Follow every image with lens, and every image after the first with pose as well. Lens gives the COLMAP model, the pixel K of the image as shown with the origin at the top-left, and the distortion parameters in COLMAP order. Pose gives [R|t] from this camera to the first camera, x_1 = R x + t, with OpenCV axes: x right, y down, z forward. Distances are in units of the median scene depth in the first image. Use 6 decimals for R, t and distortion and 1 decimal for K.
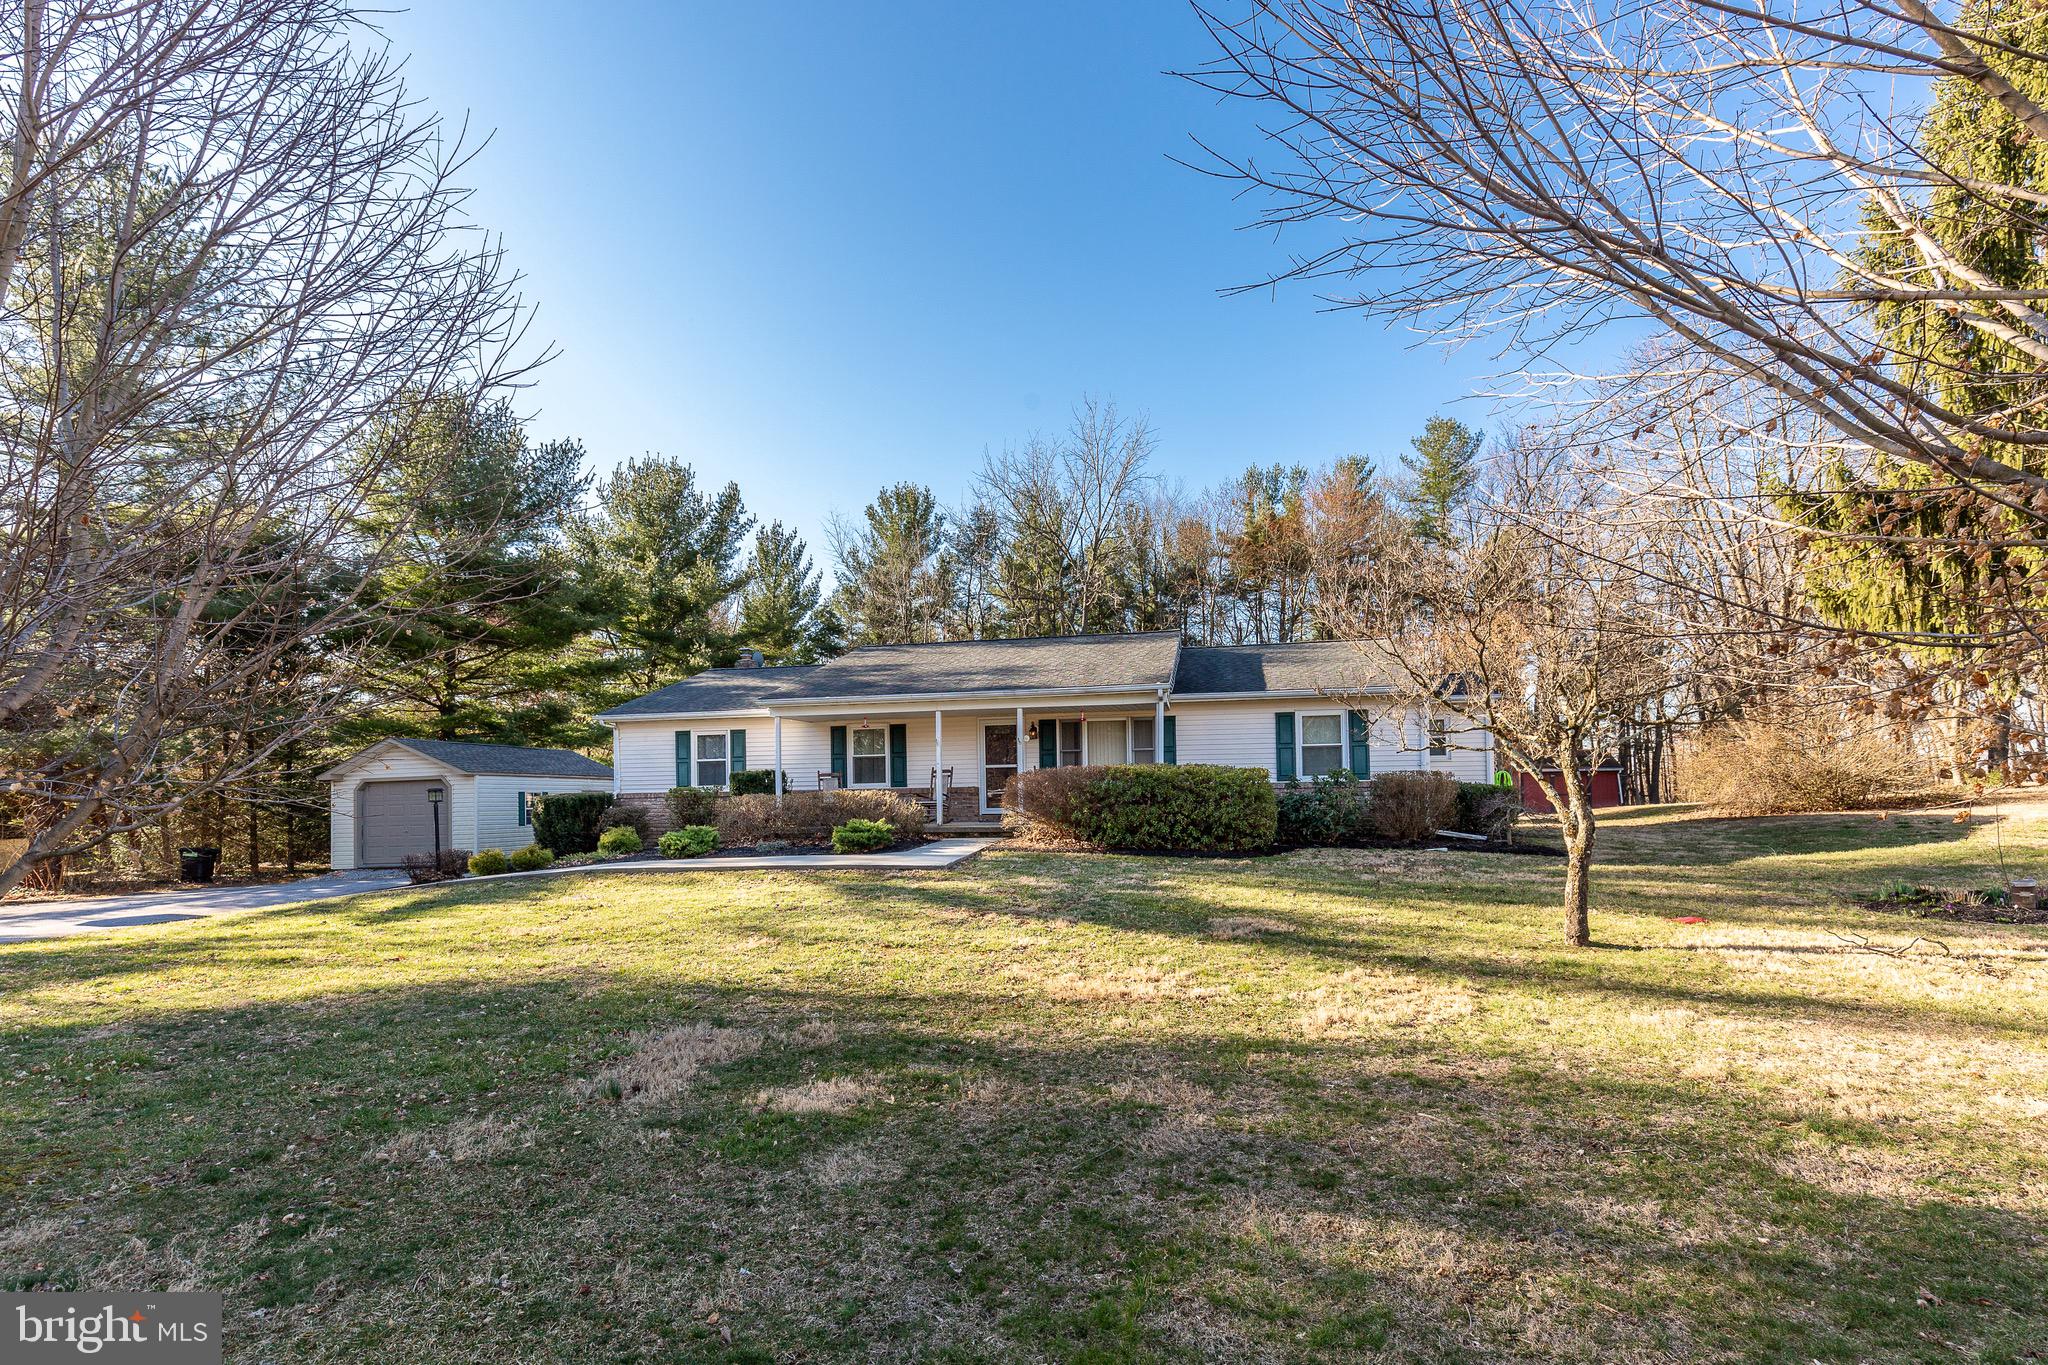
lens RADIAL K [[949.2, 0, 1026.5], [0, 949.2, 761.5], [0, 0, 1]] dist [0.014247, 0.000059]
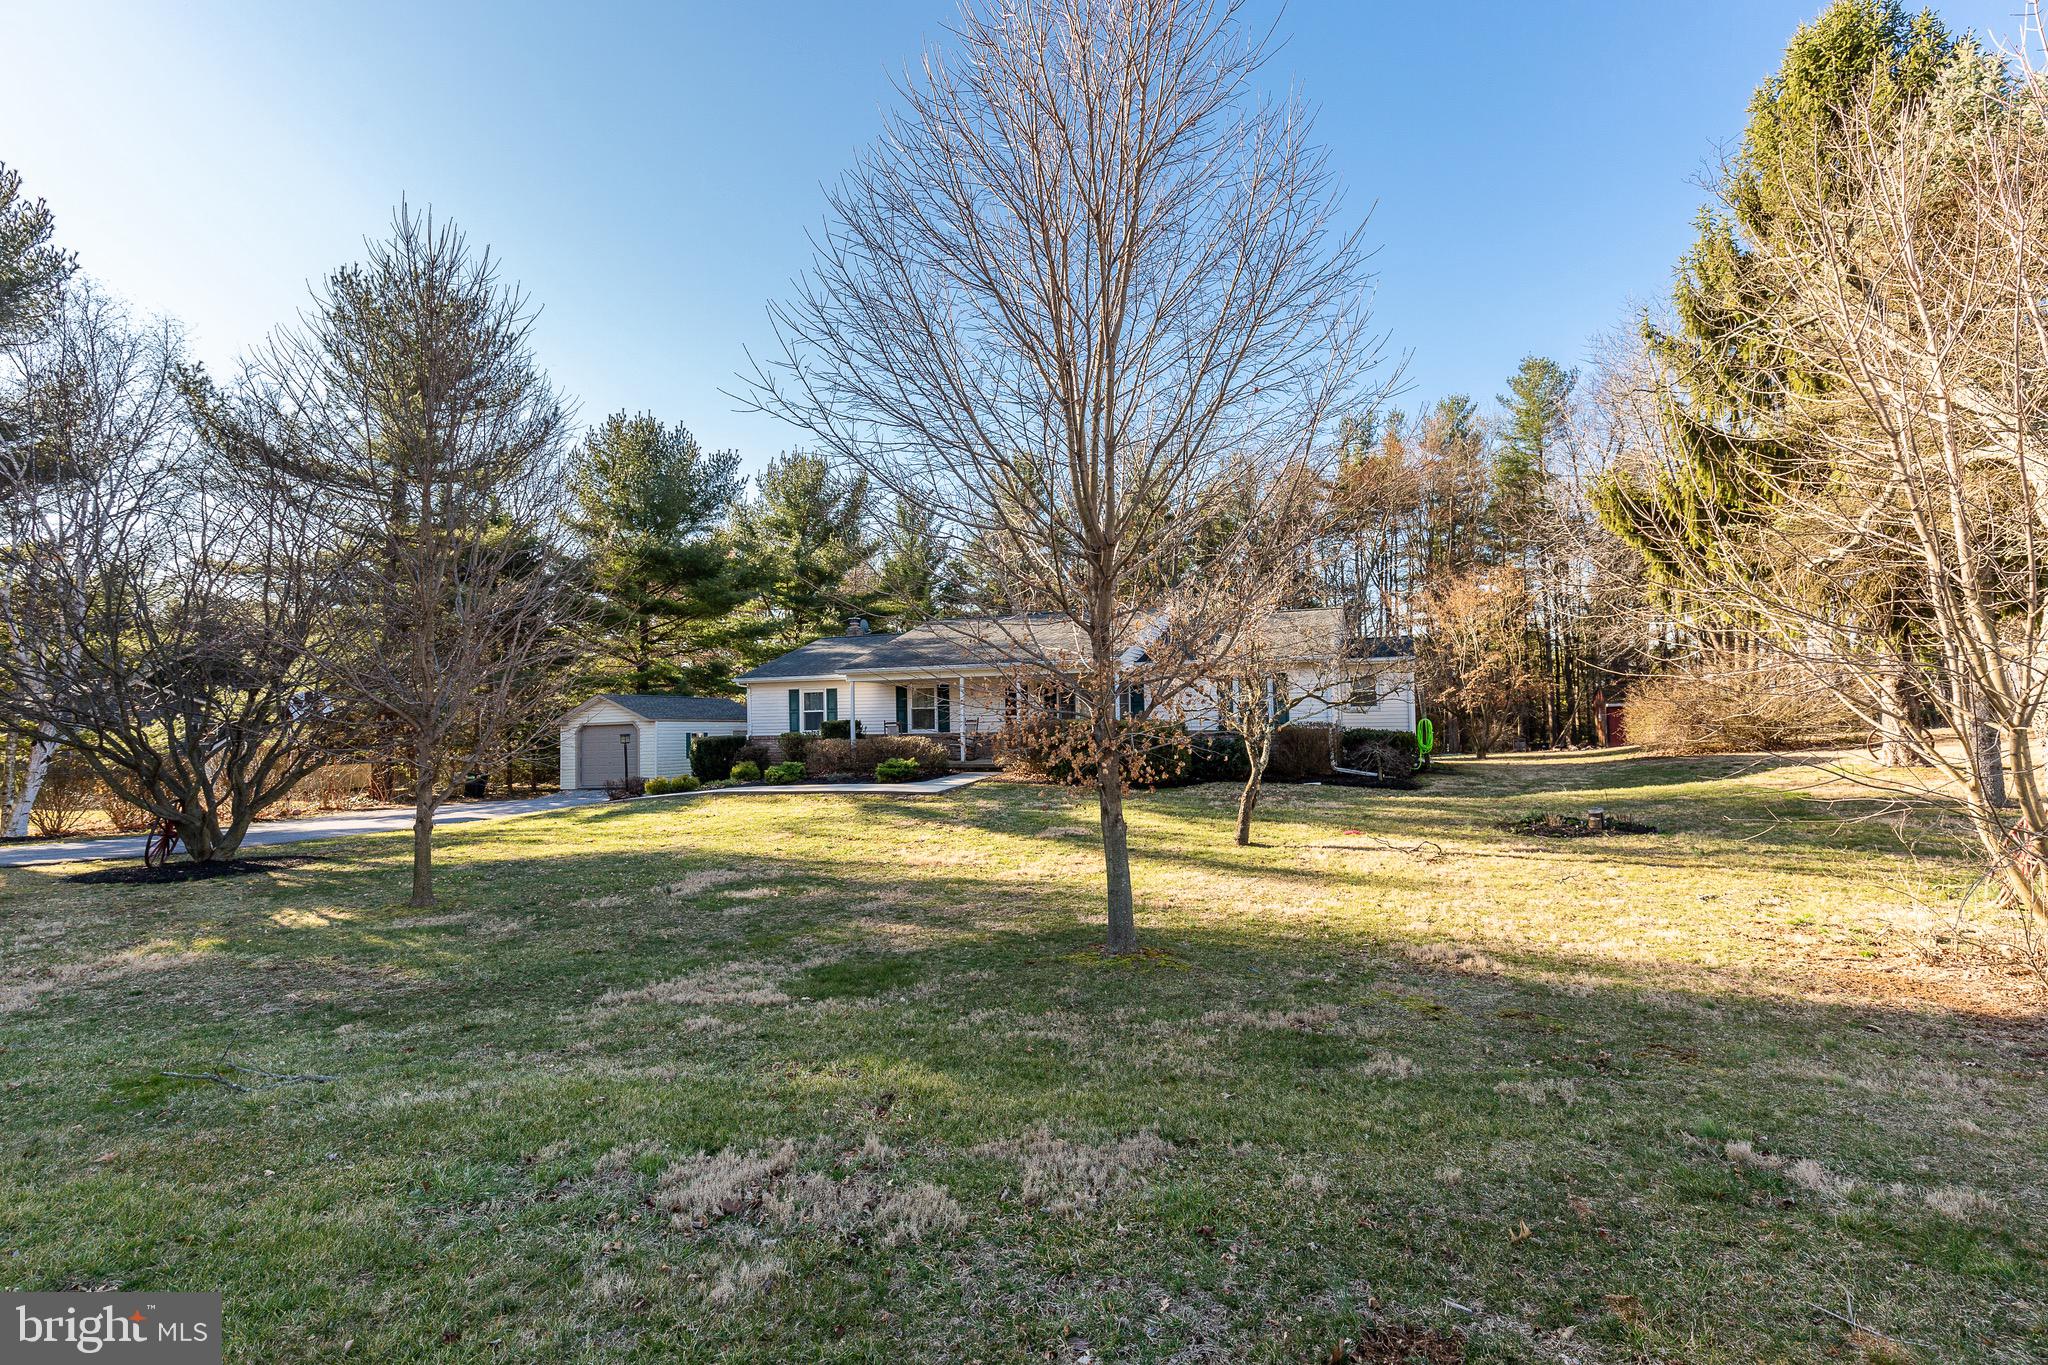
lens RADIAL K [[945.6, 0, 1029.1], [0, 945.6, 684.2], [0, 0, 1]] dist [0.011368, -0.000024]
pose [[0.985178, -0.008678, -0.171315, 0.194116], [0.007960, 0.999956, -0.004875, -0.030295], [0.171350, 0.003439, 0.985204, -0.259526]]
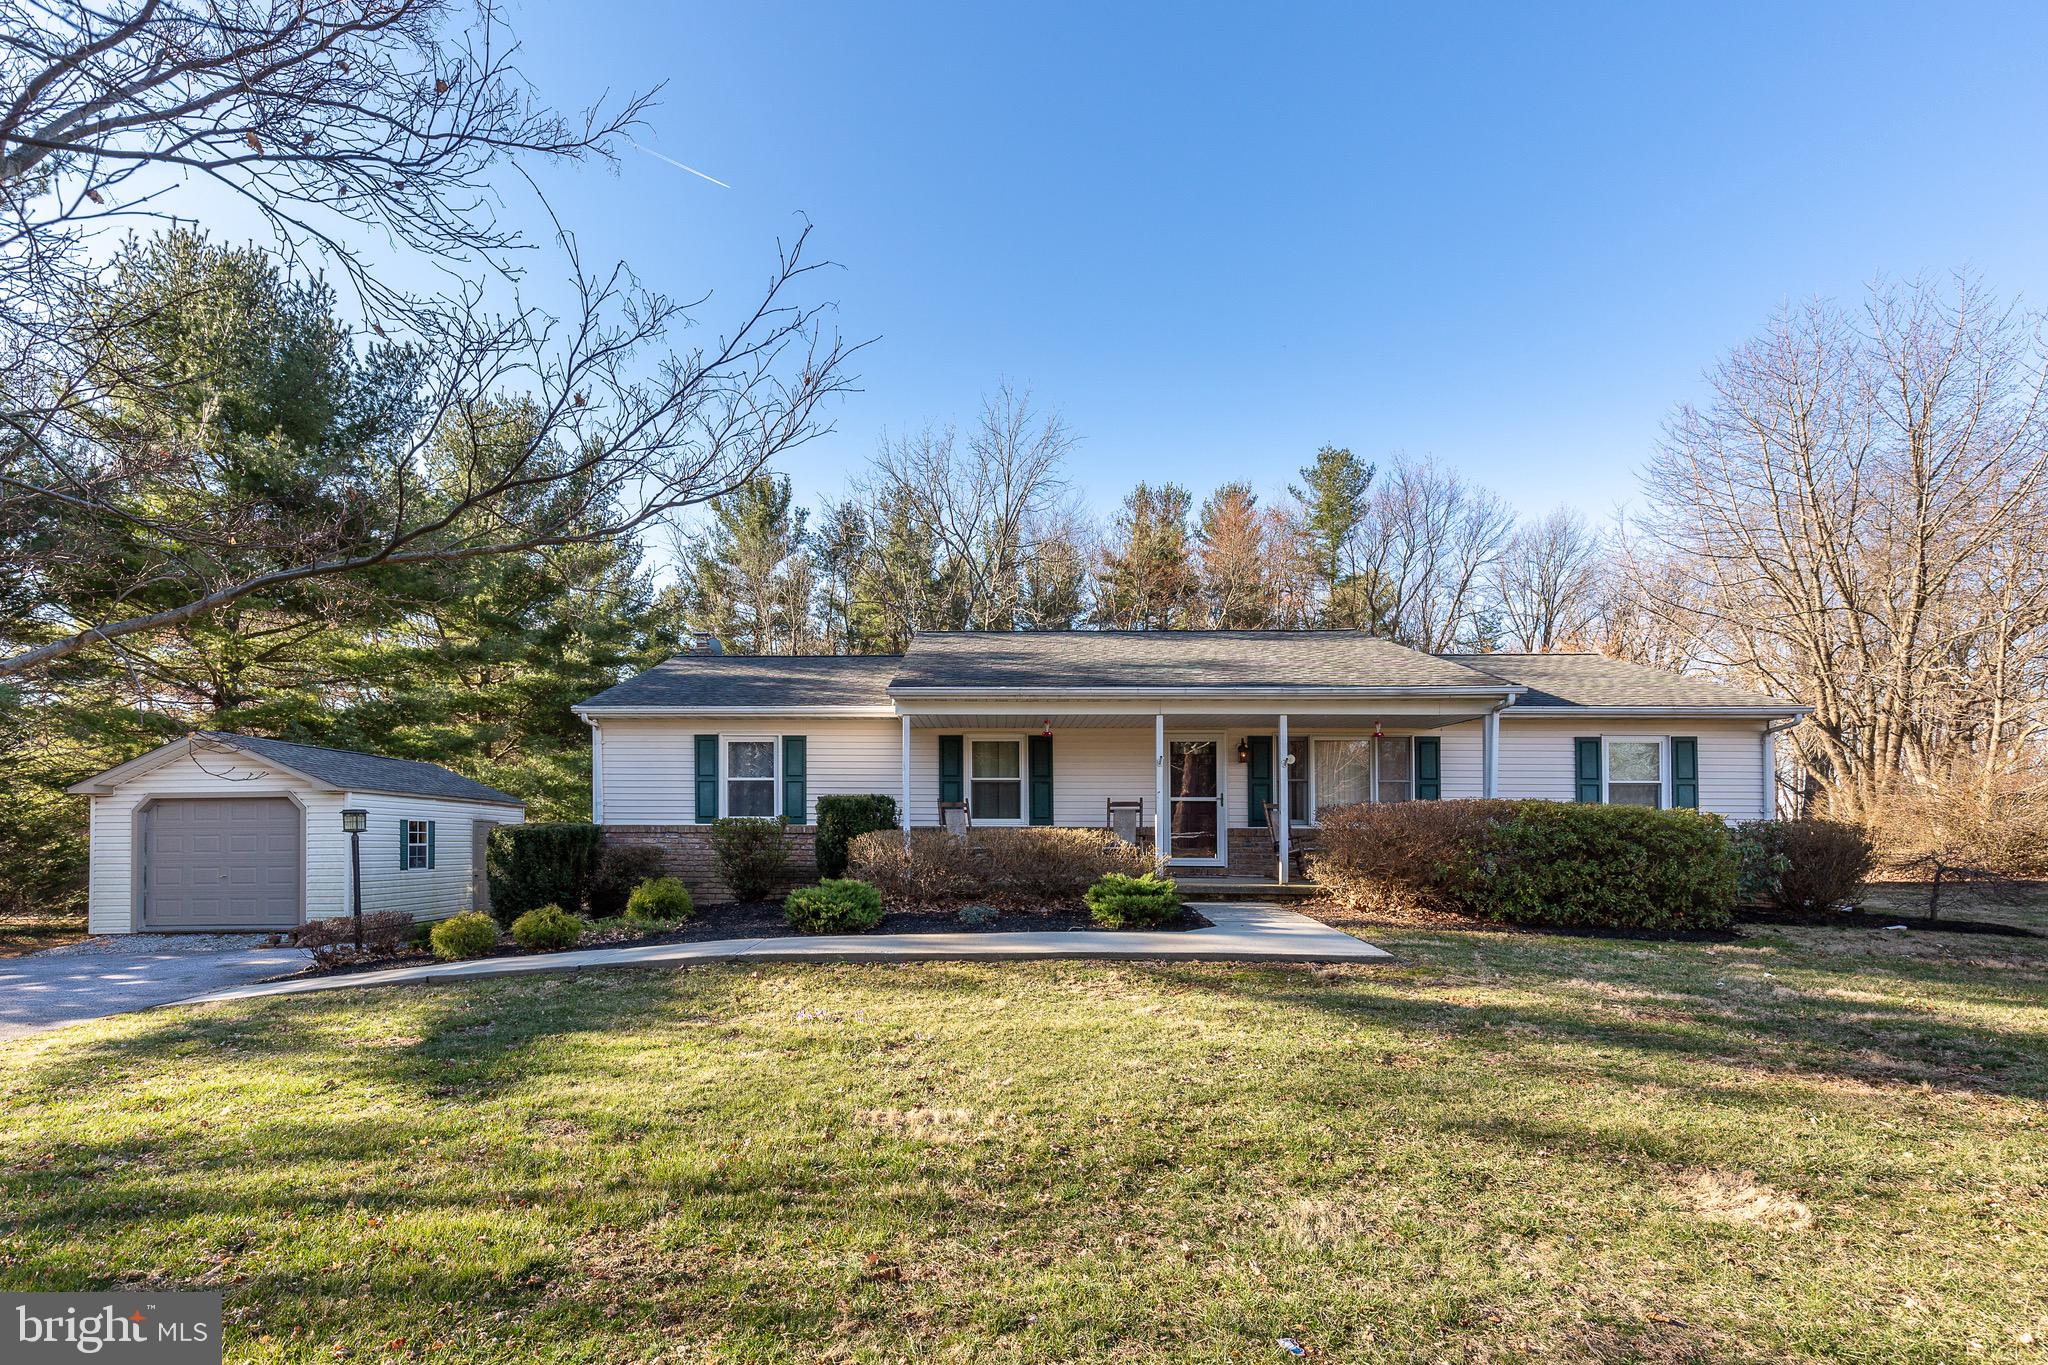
lens RADIAL K [[982.9, 0, 935.6], [0, 982.9, 806.4], [0, 0, 1]] dist [0.018311, -0.004294]
pose [[0.985985, 0.025321, 0.164903, -0.310881], [-0.025692, 0.999670, 0.000119, 0.014086], [-0.164846, -0.004354, 0.986310, 0.278760]]
